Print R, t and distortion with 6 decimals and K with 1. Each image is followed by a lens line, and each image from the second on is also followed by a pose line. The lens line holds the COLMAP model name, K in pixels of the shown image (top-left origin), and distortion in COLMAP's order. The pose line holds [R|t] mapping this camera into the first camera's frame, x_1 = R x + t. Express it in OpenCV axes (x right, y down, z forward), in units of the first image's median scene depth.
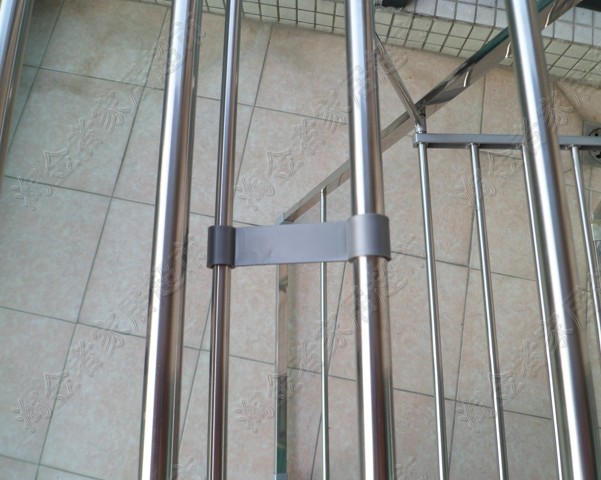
lens RADIAL K [[548.8, 0, 300.3], [0, 548.8, 237.9], [0, 0, 1]] dist [-0.015176, 0.021250]
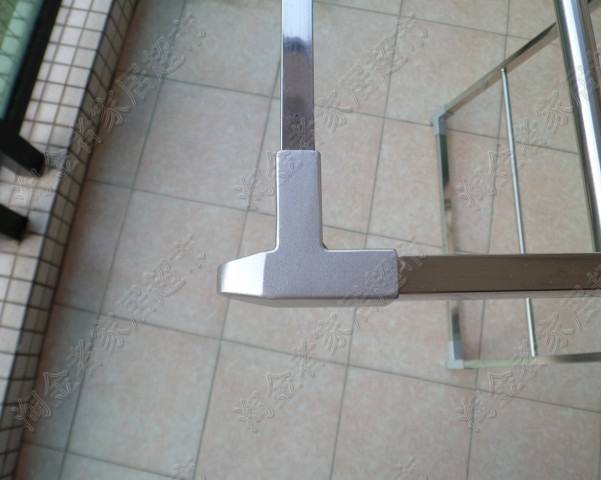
lens RADIAL K [[548.8, 0, 303.4], [0, 548.8, 242.0], [0, 0, 1]] dist [-0.015176, 0.021250]
pose [[0.999933, -0.004906, 0.010447, -0.309783], [0.004944, 0.999982, -0.003538, 0.217660], [-0.010430, 0.003589, 0.999939, -0.056147]]
